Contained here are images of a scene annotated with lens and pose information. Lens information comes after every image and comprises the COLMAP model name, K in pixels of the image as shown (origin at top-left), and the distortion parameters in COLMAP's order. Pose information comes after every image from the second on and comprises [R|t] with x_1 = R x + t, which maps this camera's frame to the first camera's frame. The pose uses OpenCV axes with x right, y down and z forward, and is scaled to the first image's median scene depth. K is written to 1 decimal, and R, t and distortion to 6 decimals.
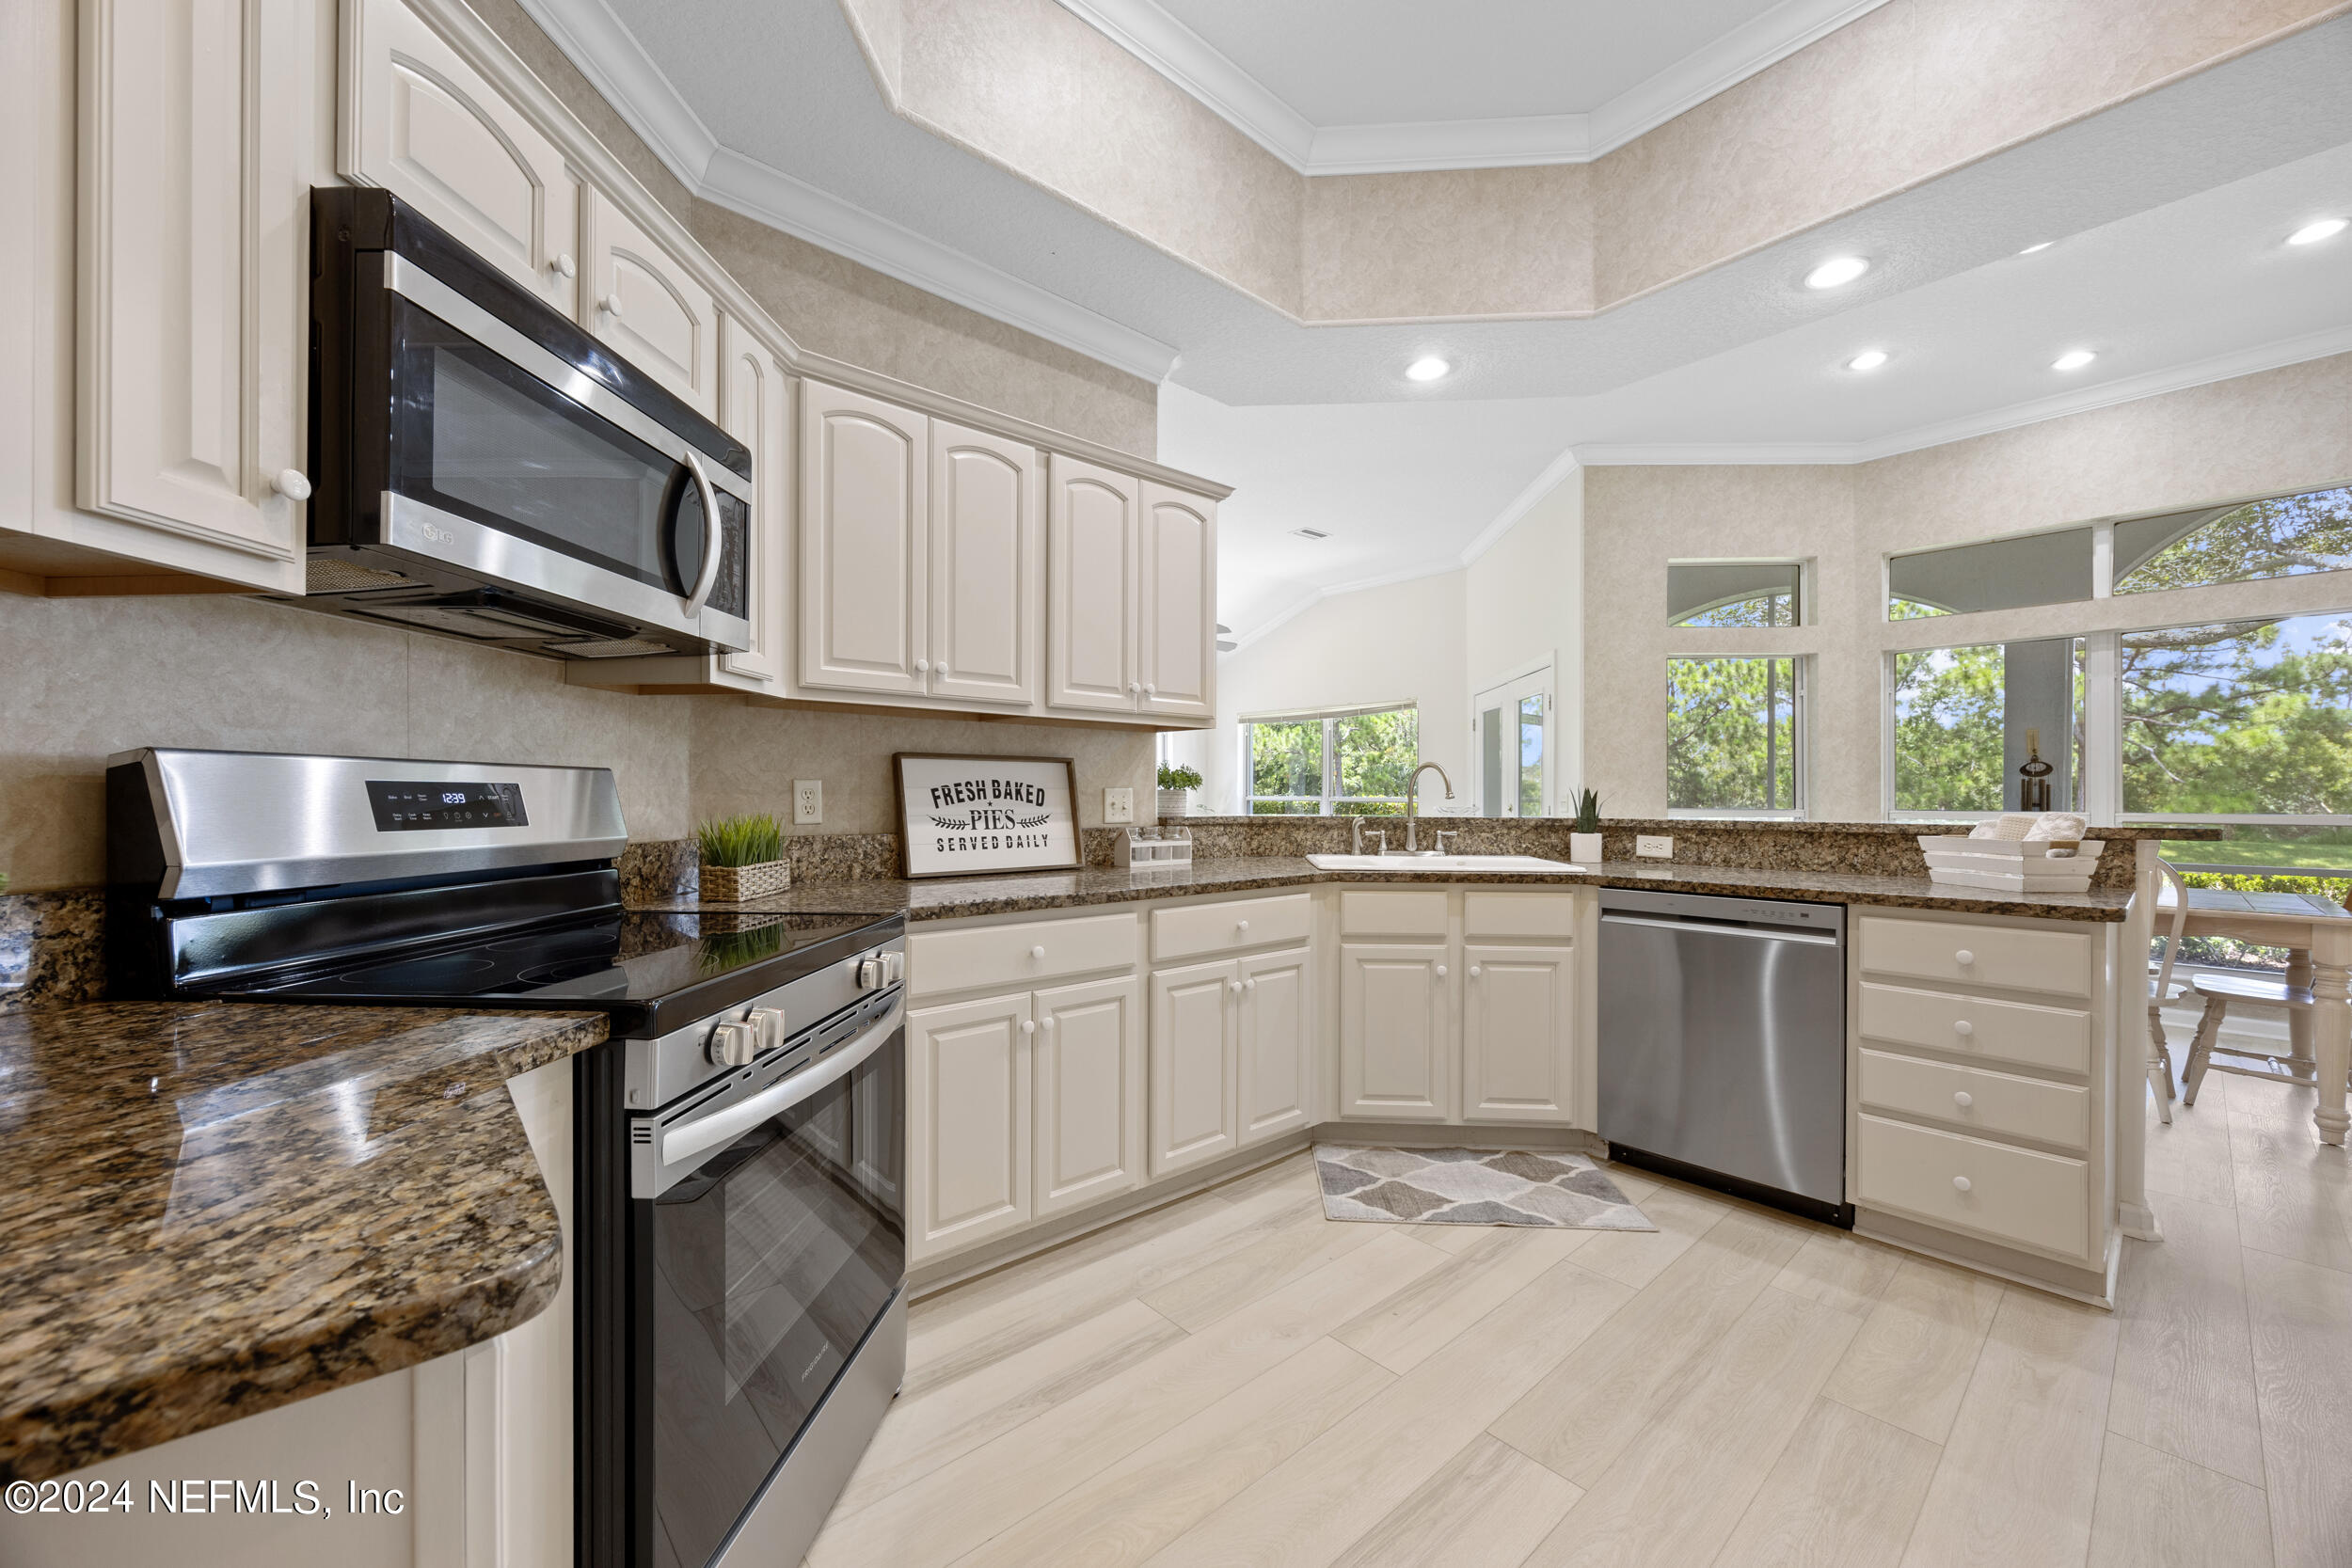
lens RADIAL K [[897.2, 0, 1171.7], [0, 897.2, 795.5], [0, 0, 1]] dist [-0.000980, -0.000168]
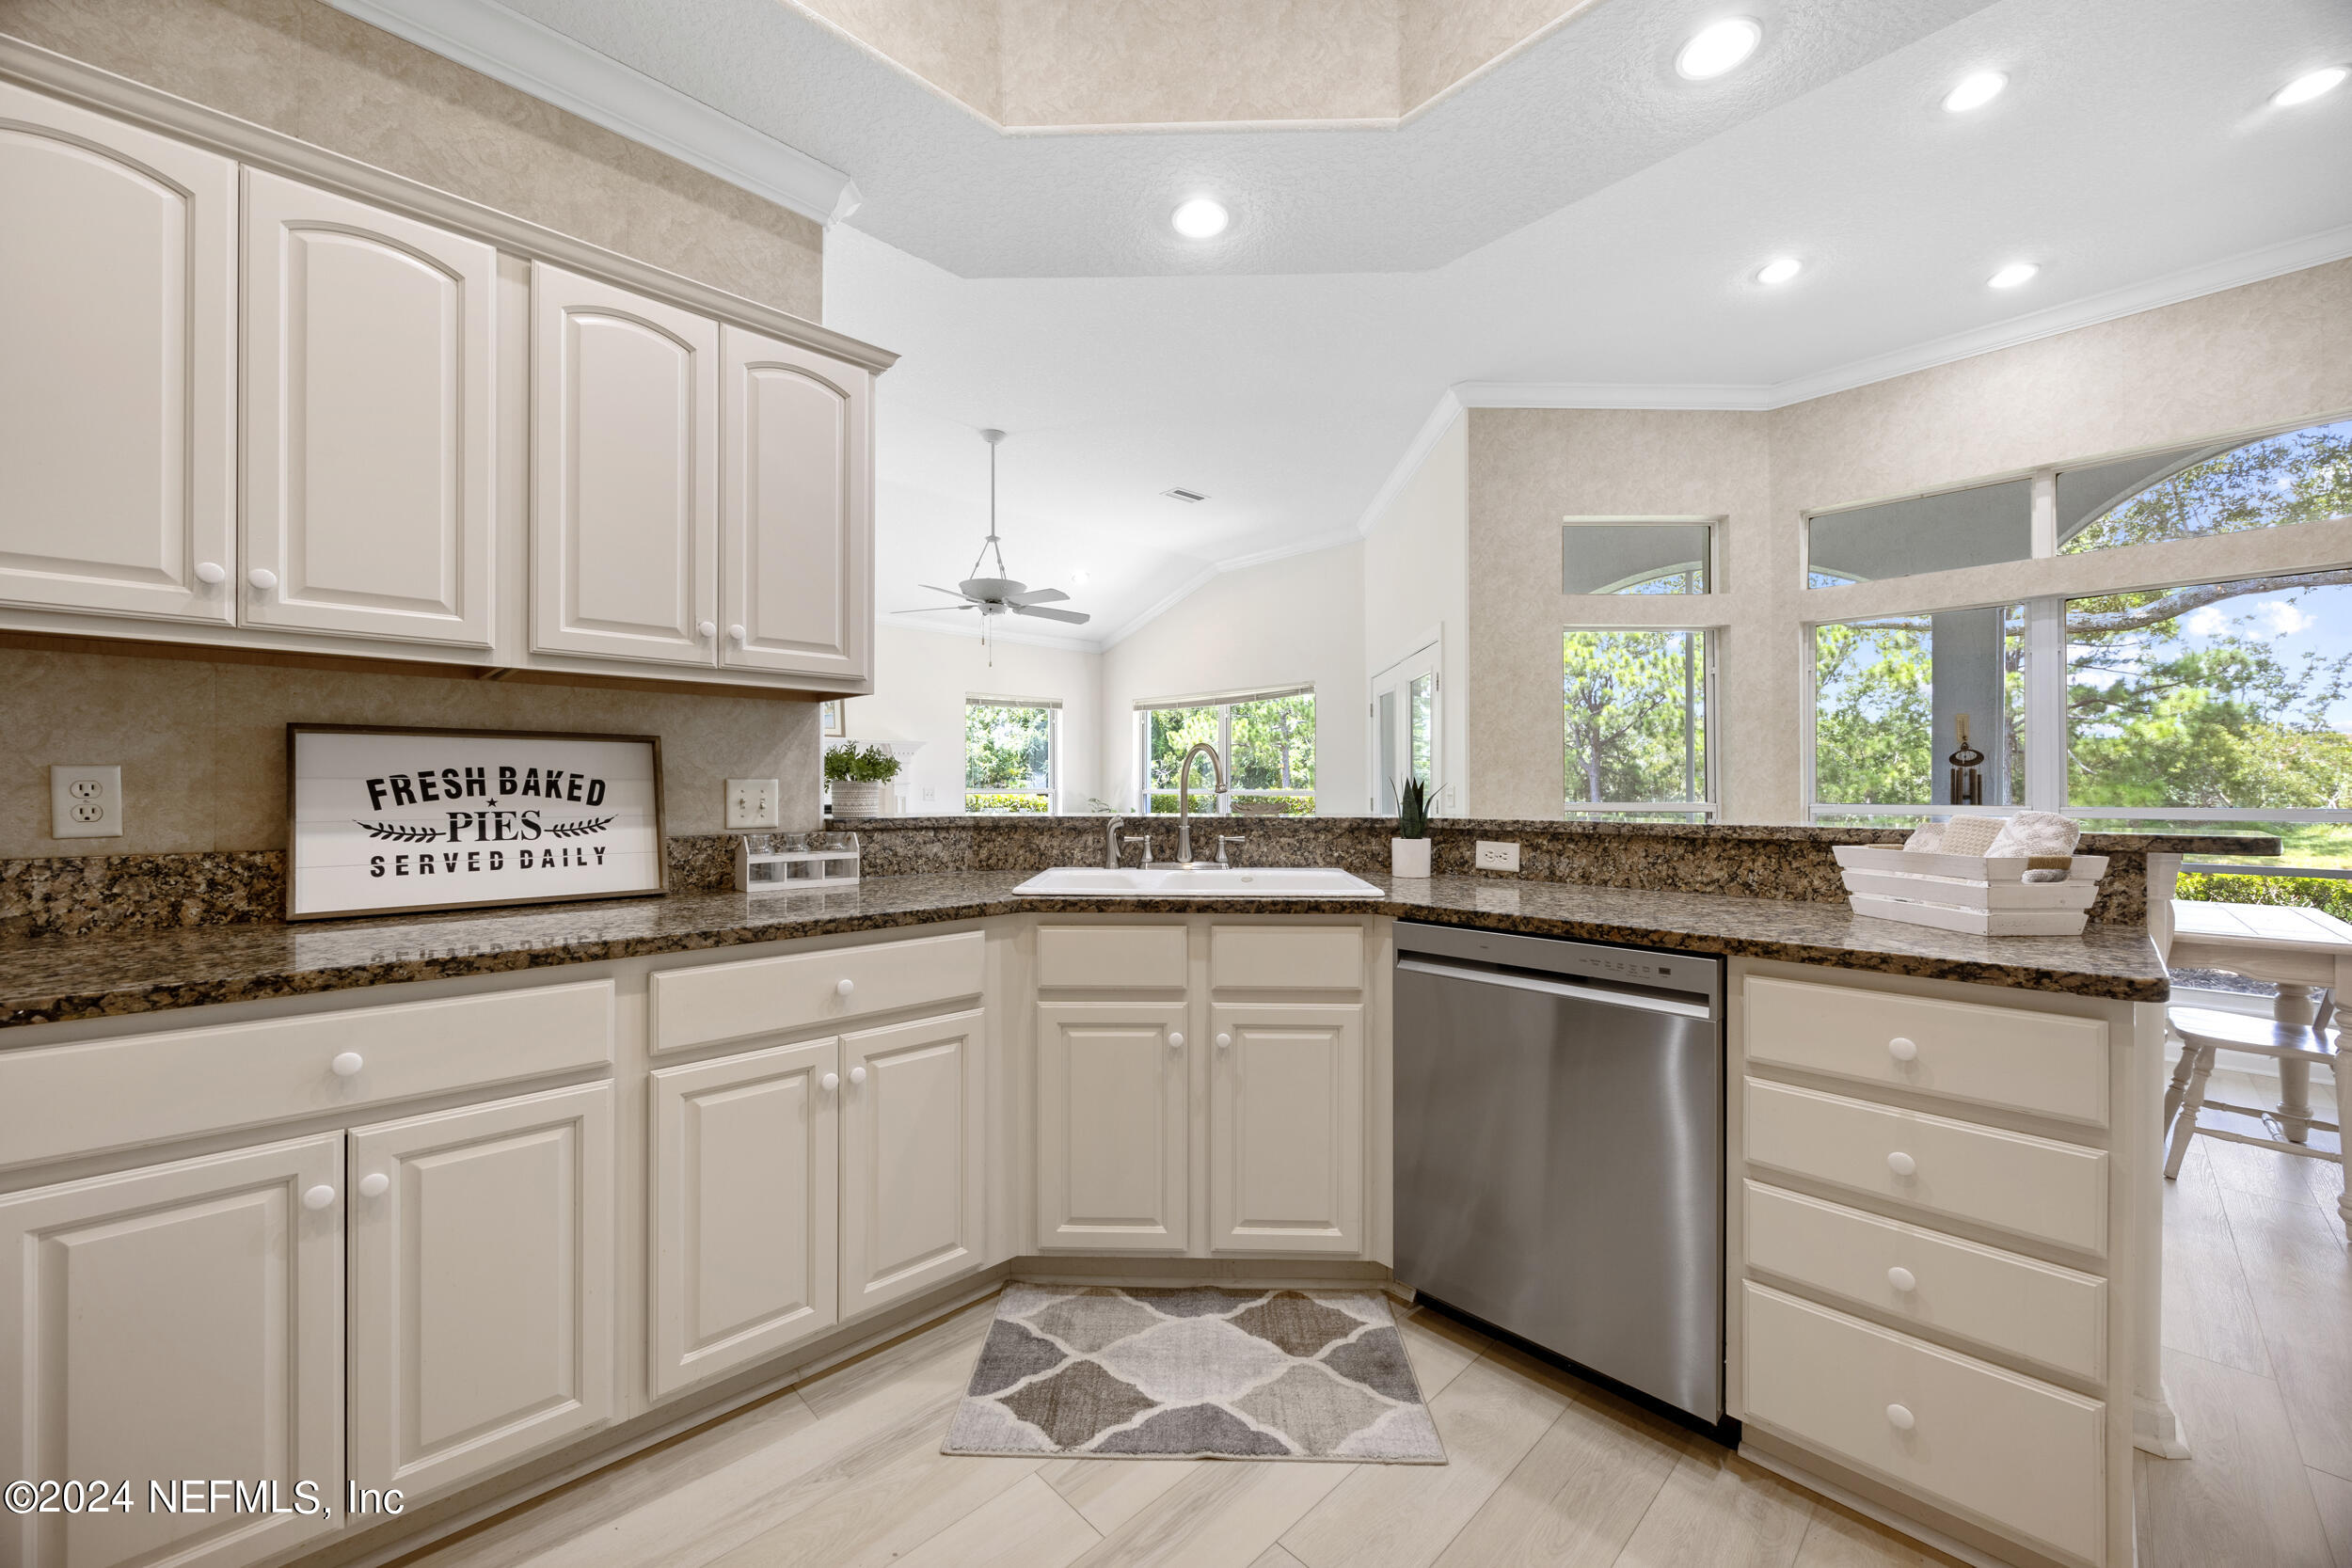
lens RADIAL K [[889.8, 0, 1170.1], [0, 889.8, 784.6], [0, 0, 1]] dist [-0.002851, -0.000149]
pose [[0.999035, -0.002144, 0.043876, 0.262983], [0.002337, 0.999988, -0.004346, -0.000015], [-0.043866, 0.004445, 0.999028, 0.305046]]
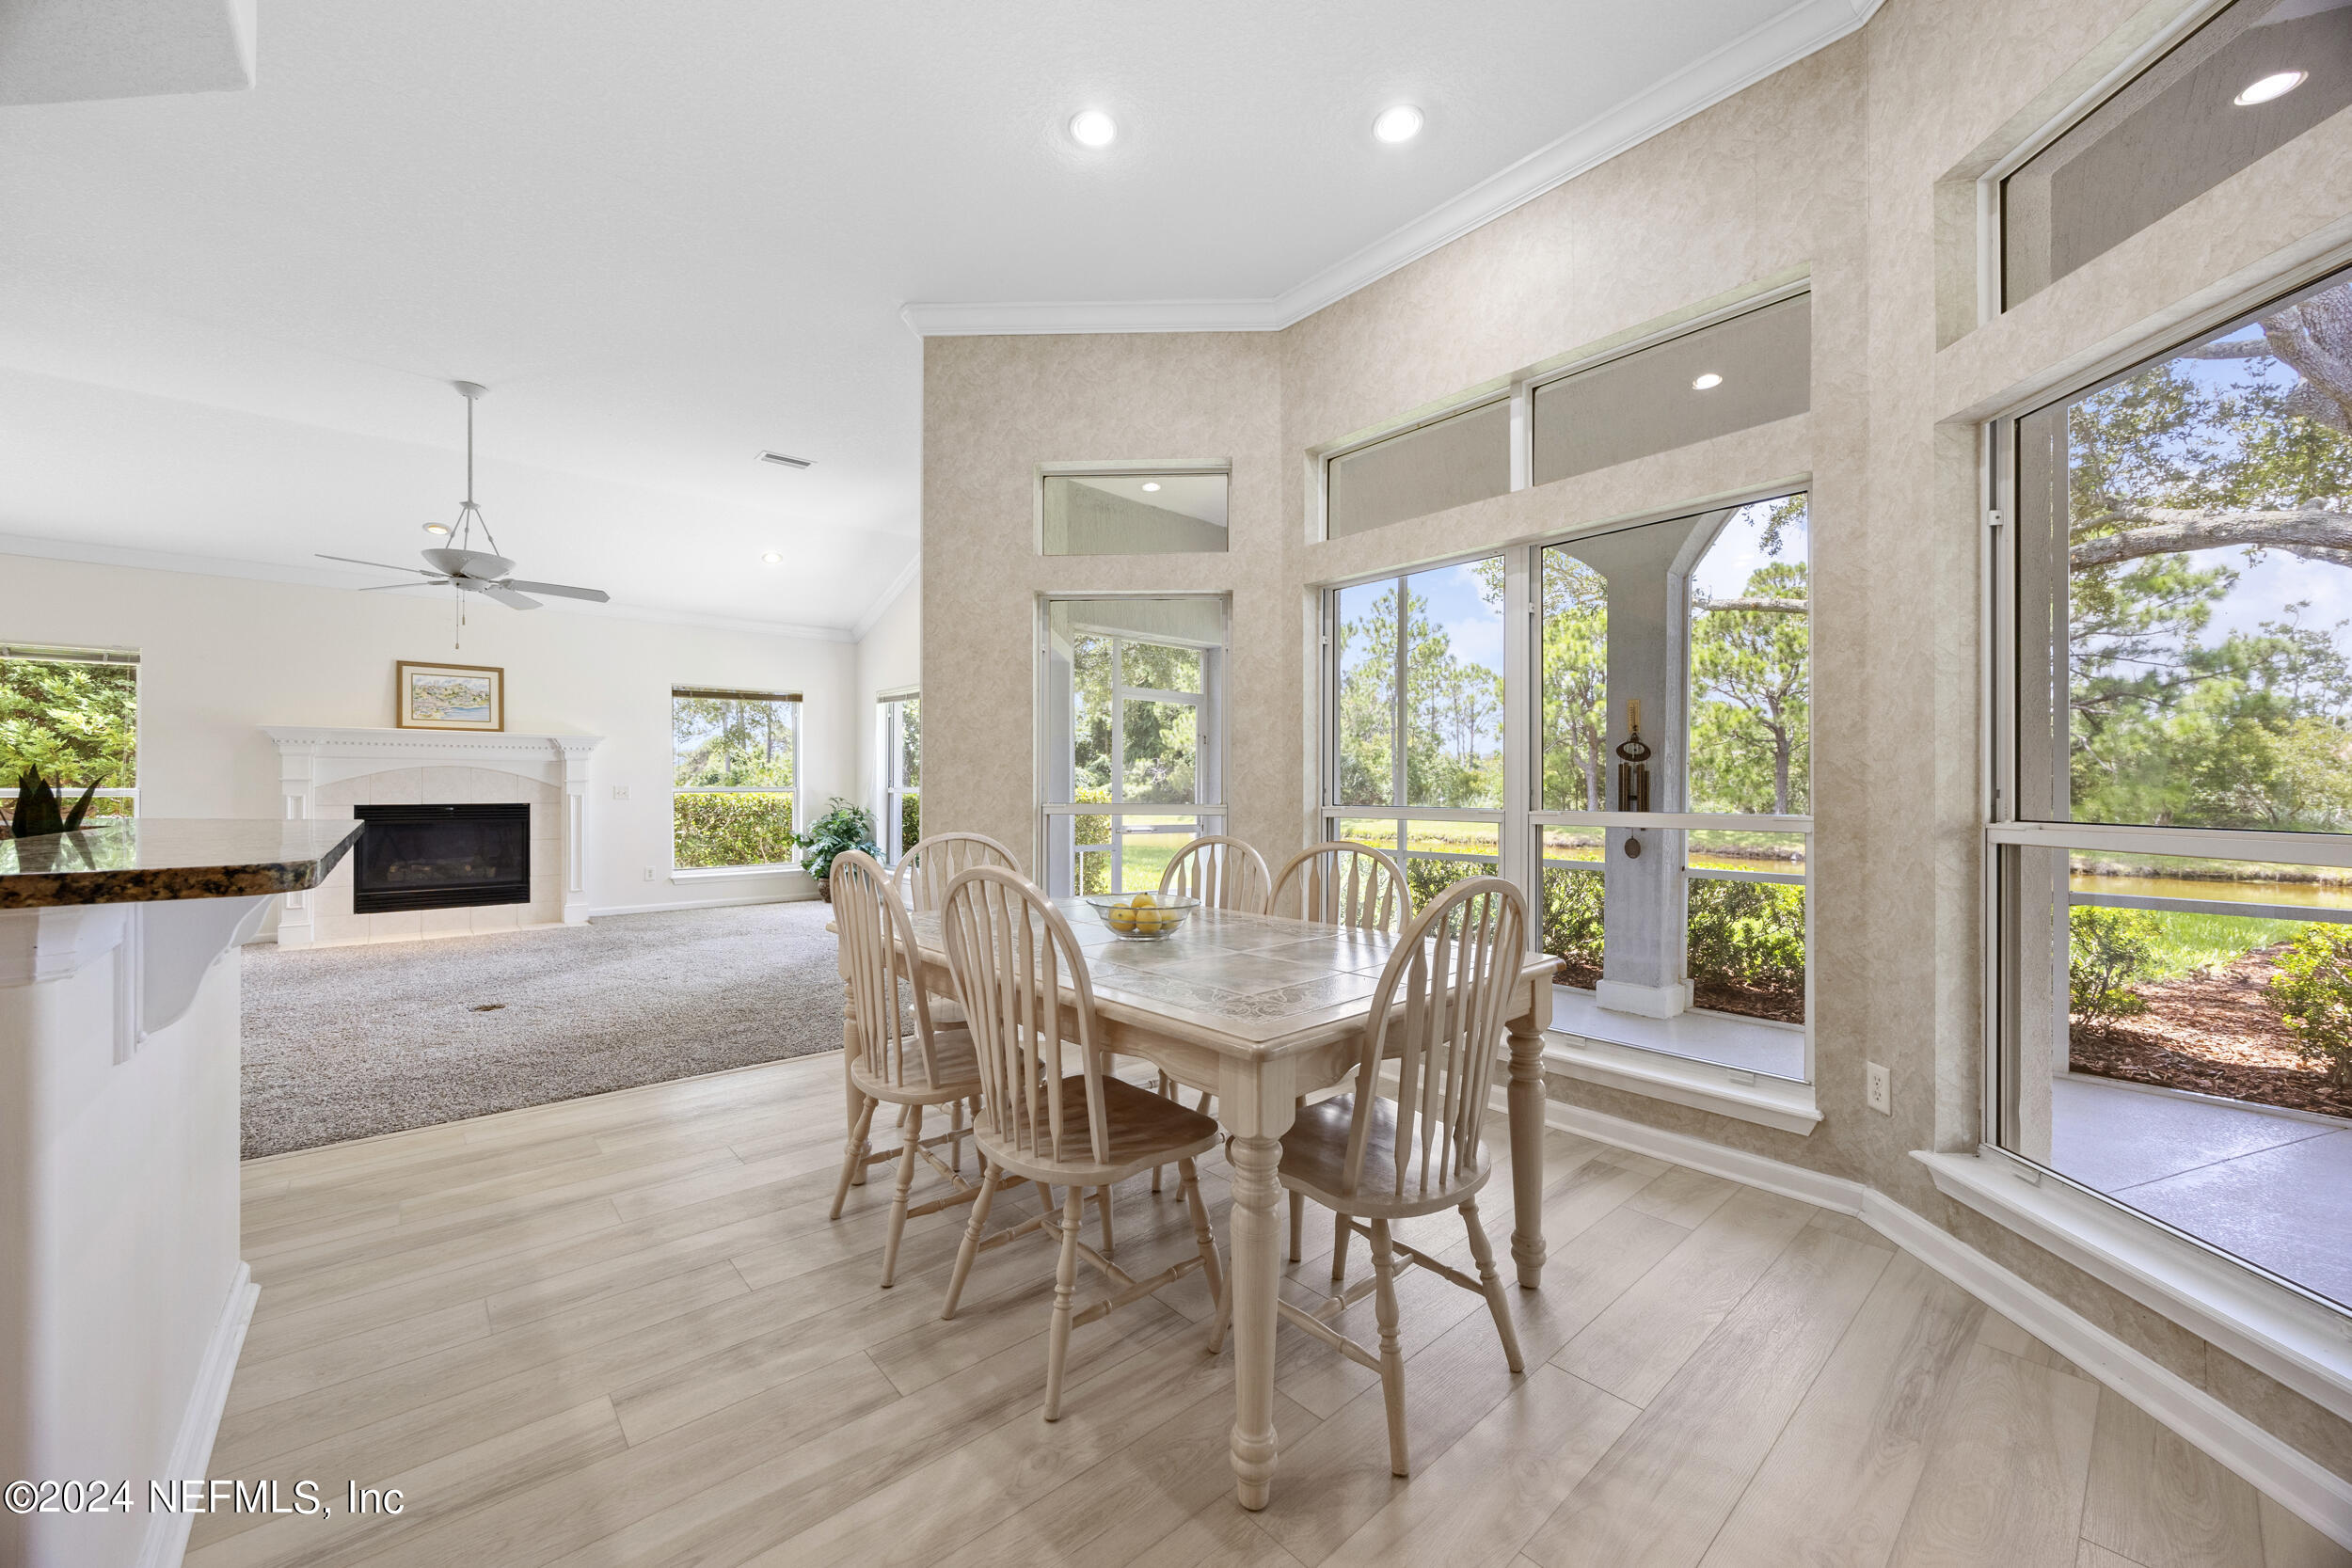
lens RADIAL K [[889.8, 0, 1170.1], [0, 889.8, 784.6], [0, 0, 1]] dist [-0.002851, -0.000149]
pose [[0.999997, -0.001486, -0.002047, 1.310857], [0.001479, 0.999993, -0.003507, 0.003360], [0.002052, 0.003504, 0.999992, 0.542881]]
